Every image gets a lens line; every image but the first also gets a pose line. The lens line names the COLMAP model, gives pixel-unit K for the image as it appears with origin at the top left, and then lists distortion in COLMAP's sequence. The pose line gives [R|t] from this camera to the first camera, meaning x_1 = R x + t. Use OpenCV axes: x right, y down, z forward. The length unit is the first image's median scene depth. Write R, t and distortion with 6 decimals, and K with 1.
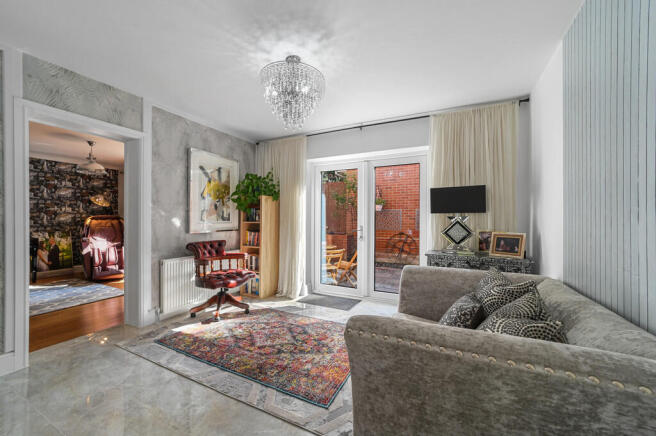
lens RADIAL K [[257.0, 0, 331.5], [0, 257.0, 218.0], [0, 0, 1]] dist [-0.006359, 0.001426]
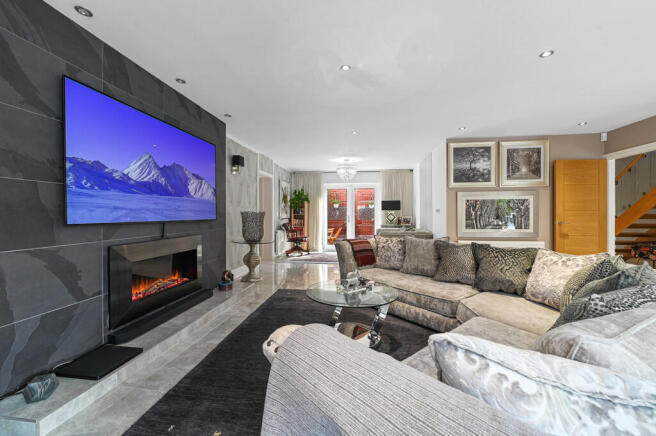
lens RADIAL K [[257.0, 0, 326.6], [0, 257.0, 216.2], [0, 0, 1]] dist [-0.006359, 0.001426]
pose [[0.949610, -0.003681, 0.313411, -0.918490], [0.002358, 0.999987, 0.004599, 0.027958], [-0.313424, -0.003628, 0.949606, -1.251993]]
